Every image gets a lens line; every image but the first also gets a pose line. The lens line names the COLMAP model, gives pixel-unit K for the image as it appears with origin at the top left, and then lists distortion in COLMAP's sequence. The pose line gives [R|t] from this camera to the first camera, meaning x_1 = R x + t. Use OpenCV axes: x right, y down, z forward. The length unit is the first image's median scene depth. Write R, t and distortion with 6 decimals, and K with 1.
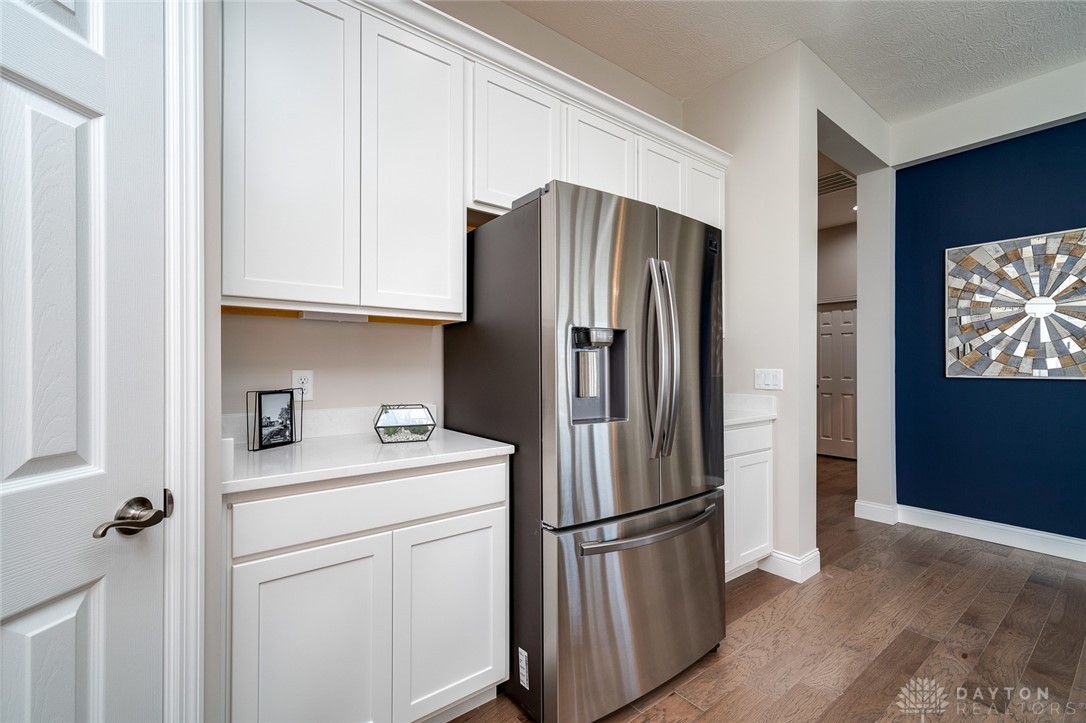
lens RADIAL K [[470.3, 0, 539.3], [0, 470.3, 363.3], [0, 0, 1]] dist [-0.000015, -0.000135]
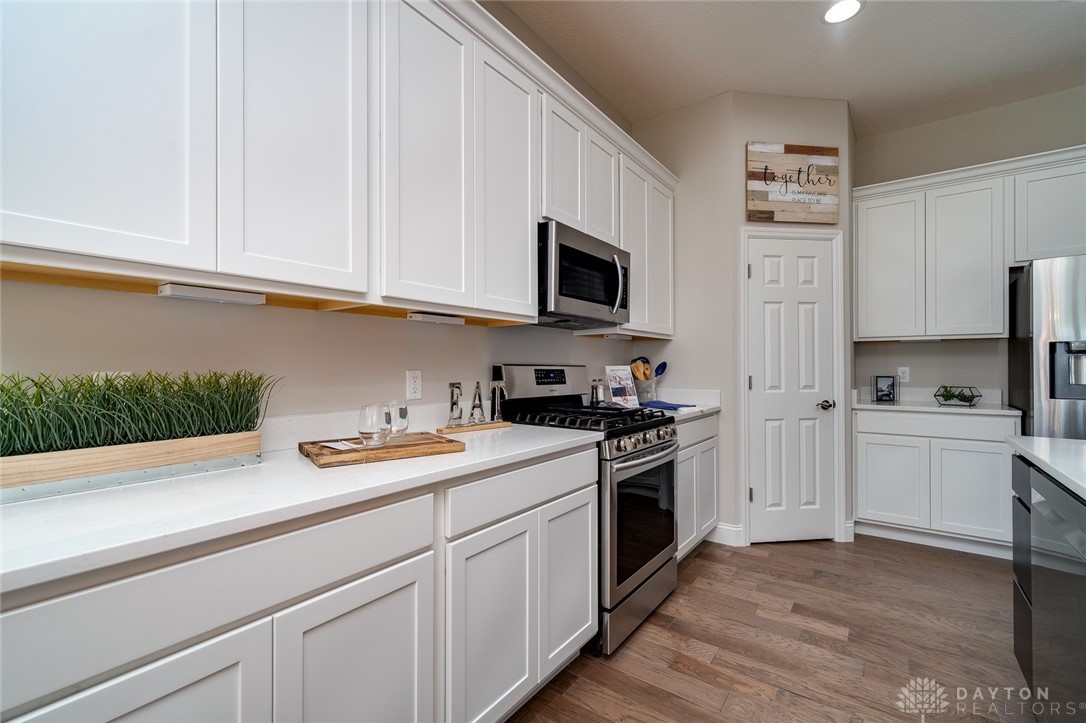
lens RADIAL K [[470.3, 0, 538.4], [0, 470.3, 362.8], [0, 0, 1]] dist [-0.000015, -0.000135]
pose [[0.284228, -0.005156, -0.958743, 1.124649], [0.007575, 0.999966, -0.003132, -0.009406], [0.958727, -0.006373, 0.284257, -1.219359]]
